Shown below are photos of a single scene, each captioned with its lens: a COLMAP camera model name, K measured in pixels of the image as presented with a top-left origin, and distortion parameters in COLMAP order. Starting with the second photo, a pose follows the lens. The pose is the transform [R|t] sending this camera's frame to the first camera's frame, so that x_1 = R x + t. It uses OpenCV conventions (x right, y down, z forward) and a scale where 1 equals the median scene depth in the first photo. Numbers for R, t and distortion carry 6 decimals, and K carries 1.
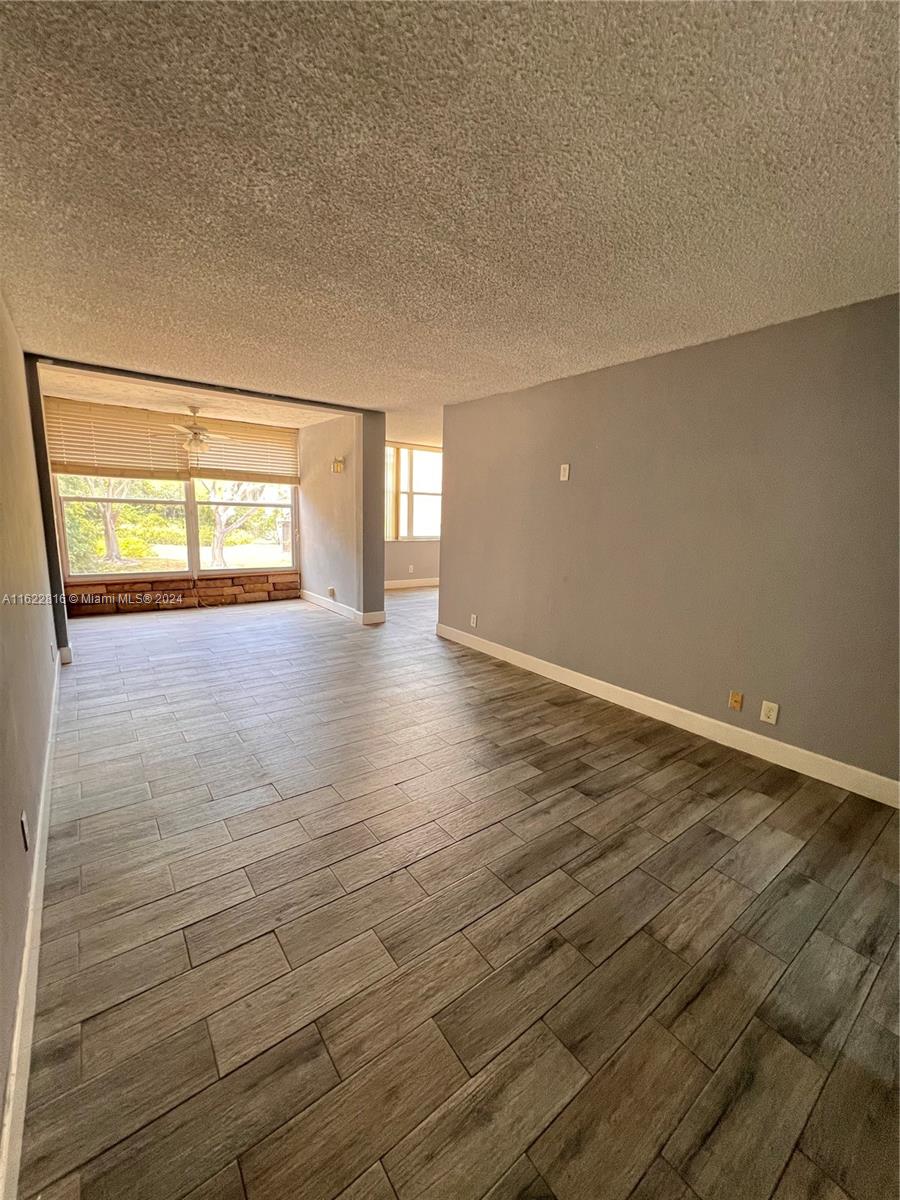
lens RADIAL K [[483.4, 0, 451.6], [0, 483.4, 599.3], [0, 0, 1]] dist [-0.001260, -0.000514]
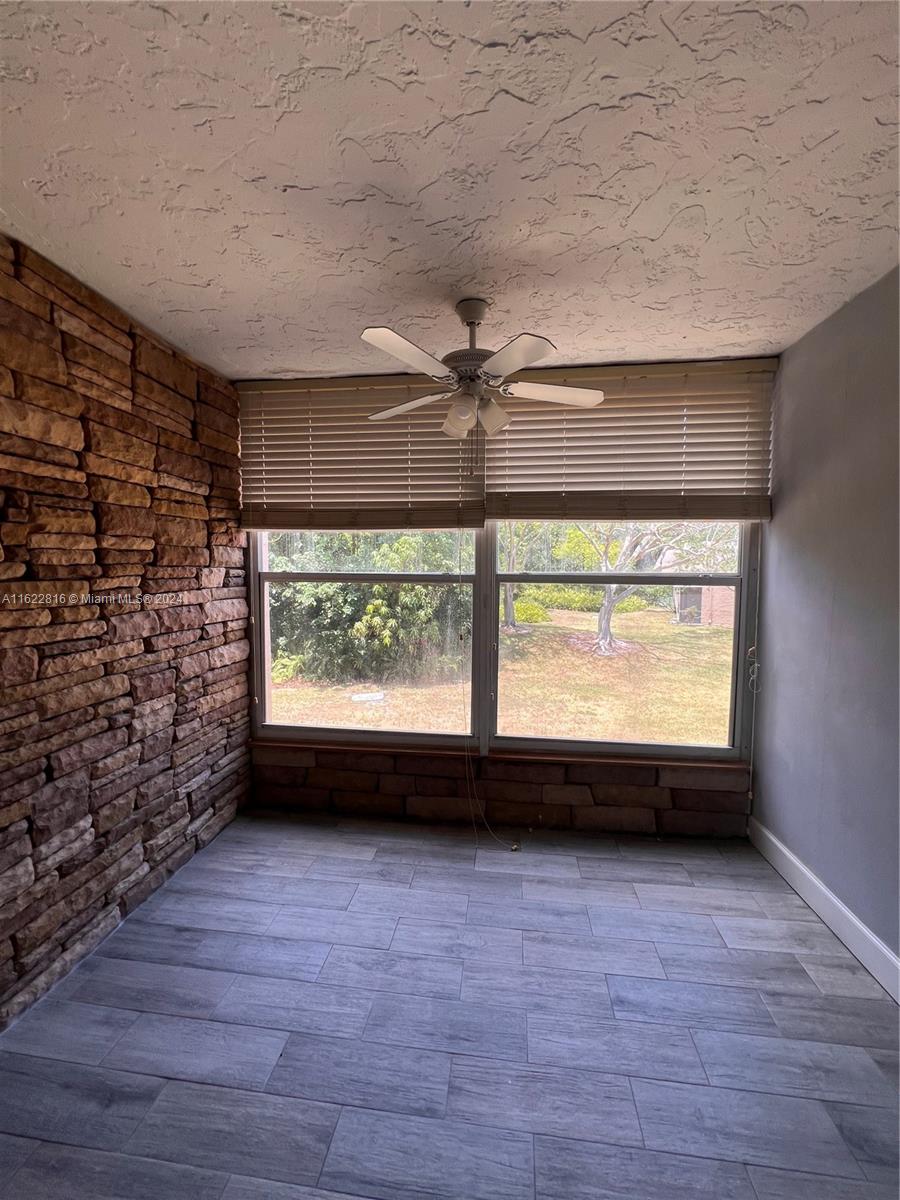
lens RADIAL K [[483.4, 0, 452.2], [0, 483.4, 601.8], [0, 0, 1]] dist [-0.001260, -0.000514]
pose [[0.717093, 0.018644, -0.696728, -0.615144], [-0.105364, 0.991053, -0.081924, -0.327257], [0.688967, 0.132158, 0.712642, 1.576109]]
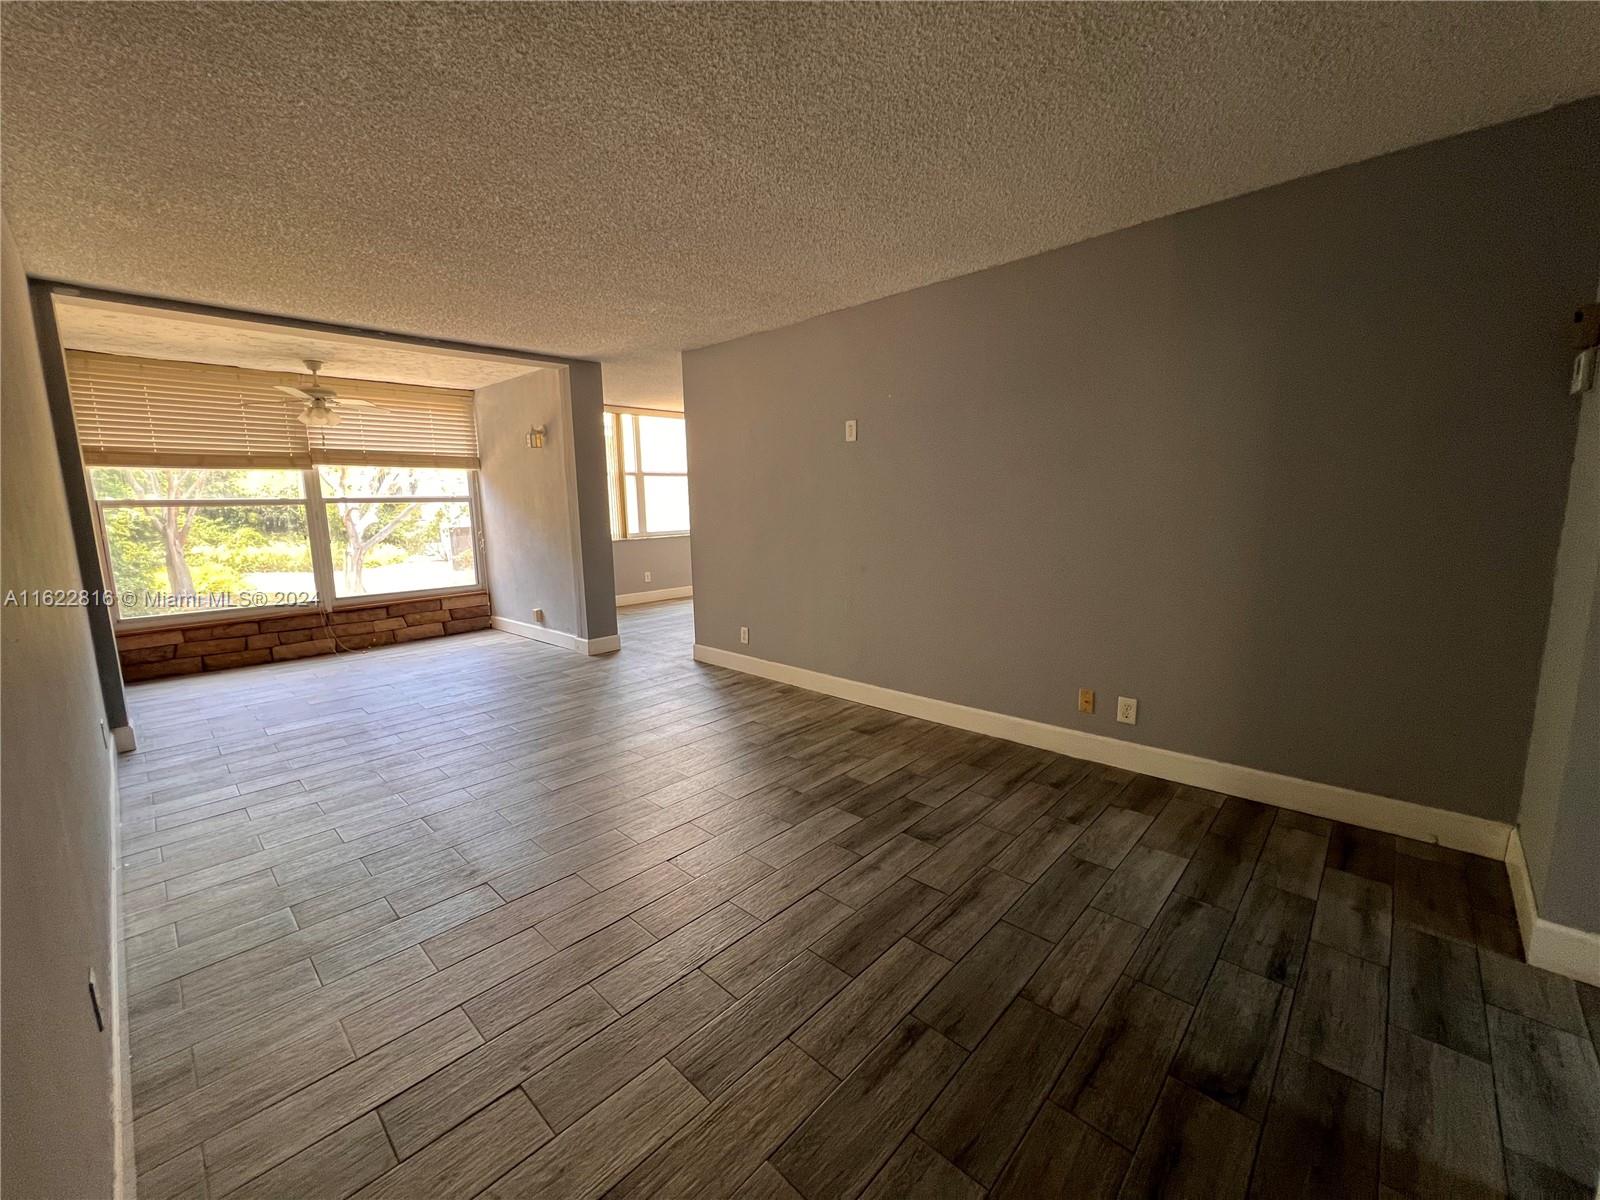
lens RADIAL K [[644.5, 0, 794.8], [0, 644.5, 598.9], [0, 0, 1]] dist [-0.001260, -0.000514]
pose [[0.985806, -0.075162, 0.150127, -0.040745], [0.079284, 0.996617, -0.021654, 0.027913], [-0.147991, 0.033249, 0.988430, 0.007869]]
